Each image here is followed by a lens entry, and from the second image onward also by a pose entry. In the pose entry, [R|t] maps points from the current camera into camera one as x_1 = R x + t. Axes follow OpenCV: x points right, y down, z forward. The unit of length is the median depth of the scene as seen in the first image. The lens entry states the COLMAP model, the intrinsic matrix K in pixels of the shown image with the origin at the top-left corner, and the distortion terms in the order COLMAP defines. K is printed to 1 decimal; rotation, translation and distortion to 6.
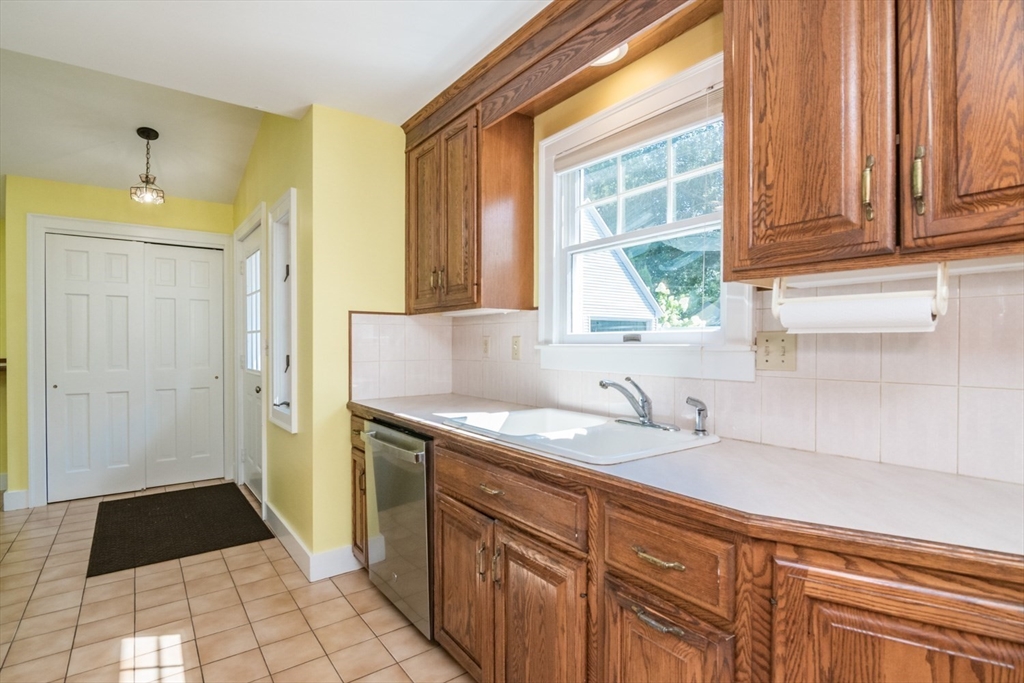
lens RADIAL K [[500.8, 0, 518.1], [0, 500.8, 342.6], [0, 0, 1]] dist [-0.016671, -0.001676]
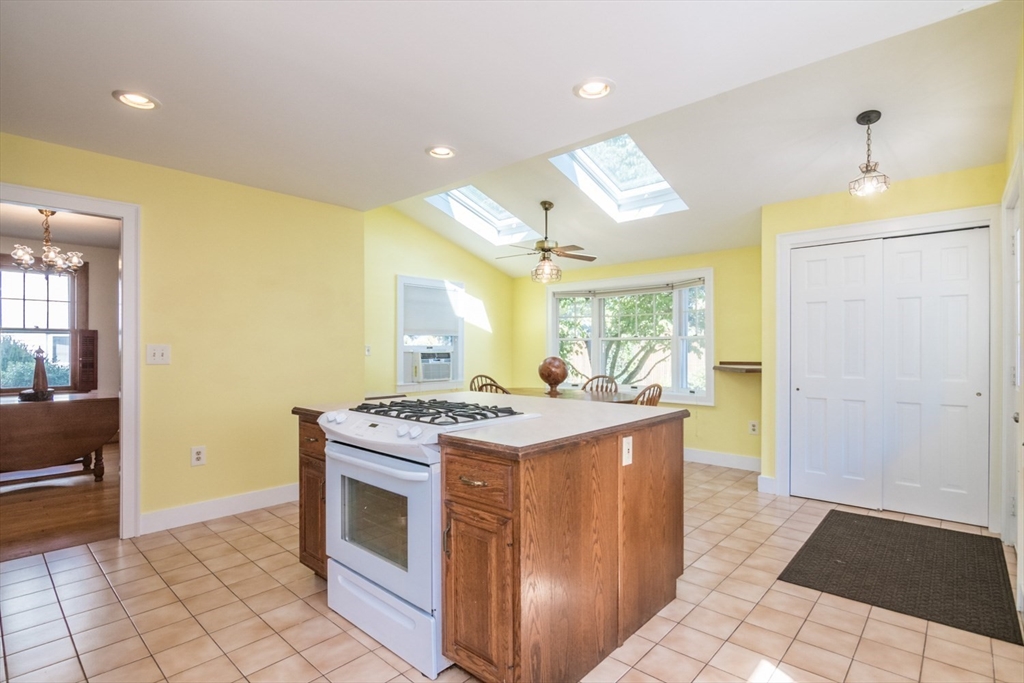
lens RADIAL K [[500.8, 0, 509.0], [0, 500.8, 345.6], [0, 0, 1]] dist [-0.016671, -0.001676]
pose [[0.162166, -0.002005, -0.986761, 0.036725], [-0.003484, 0.999991, -0.002604, -0.001212], [0.986757, 0.003860, 0.162158, 0.213065]]
